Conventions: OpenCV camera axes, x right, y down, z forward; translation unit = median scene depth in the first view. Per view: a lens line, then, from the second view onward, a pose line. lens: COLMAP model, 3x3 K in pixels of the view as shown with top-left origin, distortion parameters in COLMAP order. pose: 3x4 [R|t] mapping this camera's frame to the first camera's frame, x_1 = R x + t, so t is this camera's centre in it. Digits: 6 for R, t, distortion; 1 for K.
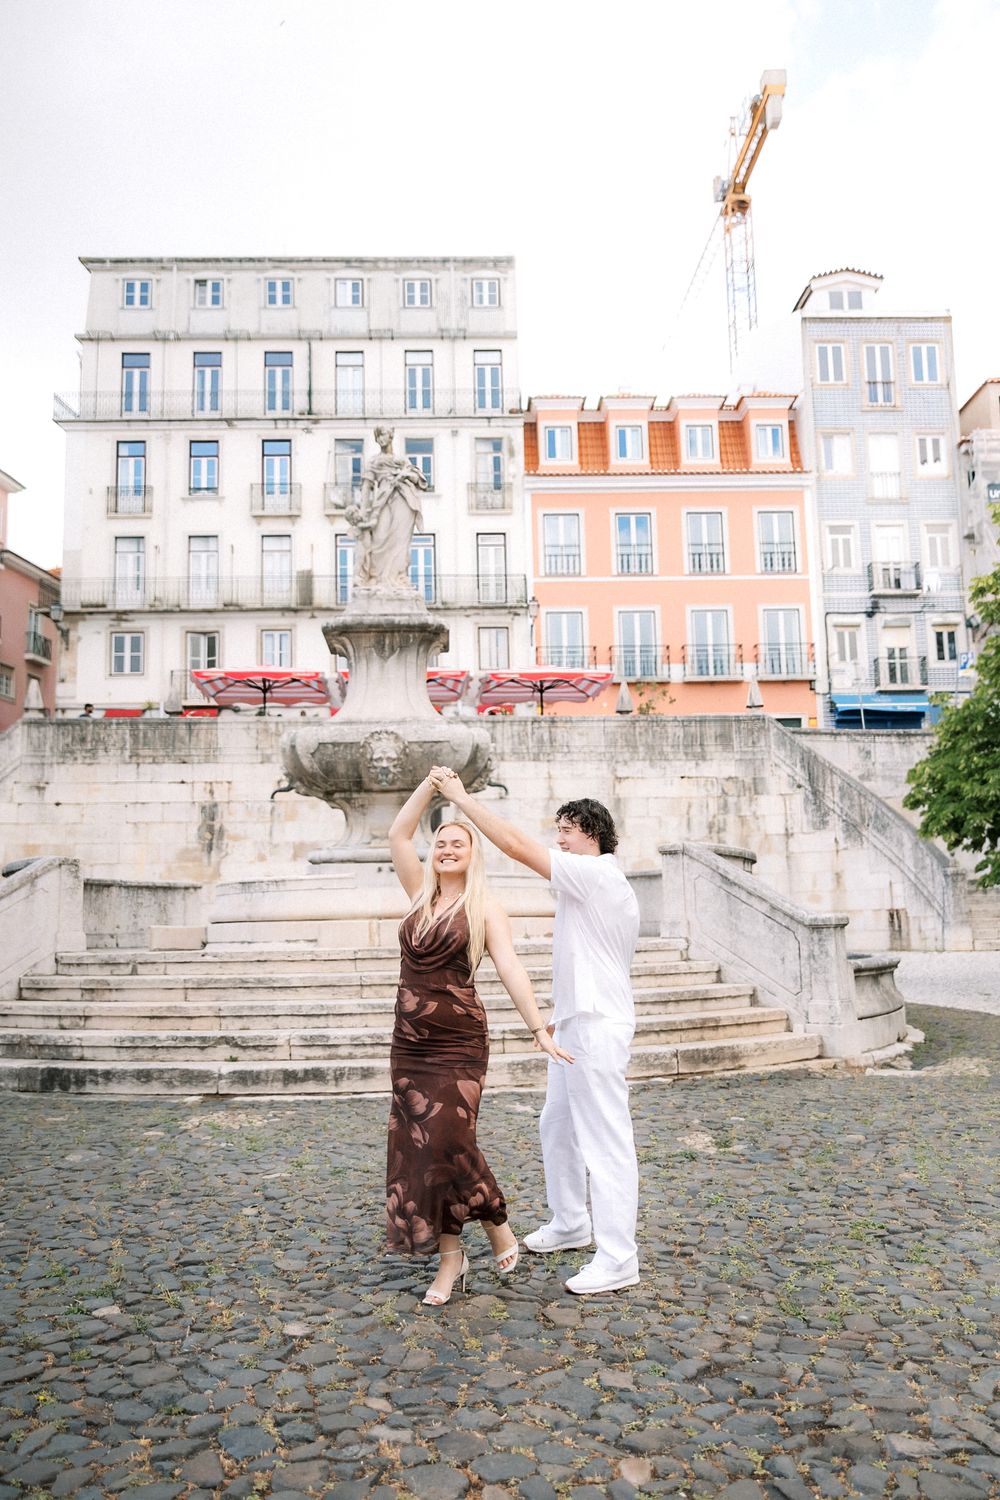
lens RADIAL K [[1272.9, 0, 500.0], [0, 1272.9, 750.0], [0, 0, 1]] dist [0.002456, 0.004583]
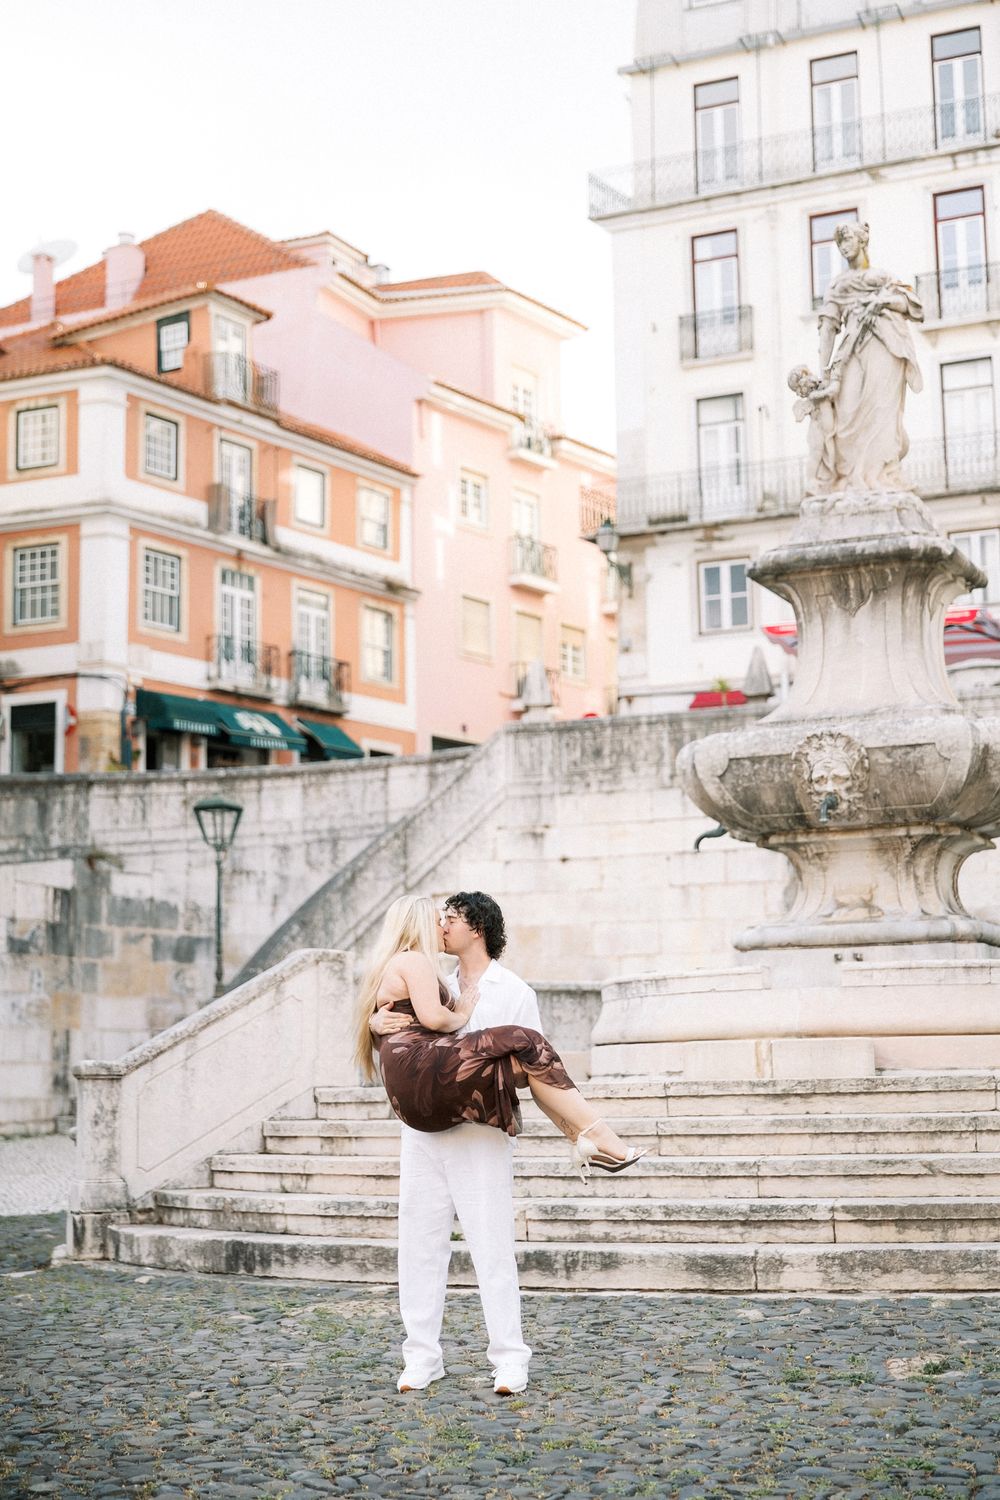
lens RADIAL K [[2388.8, 0, 500.0], [0, 2388.8, 750.0], [0, 0, 1]] dist [0.006741, 0.122366]
pose [[0.895691, -0.058084, -0.440868, 0.137147], [0.061210, 0.998099, -0.007141, -0.004186], [0.440445, -0.020589, 0.897544, -0.053417]]
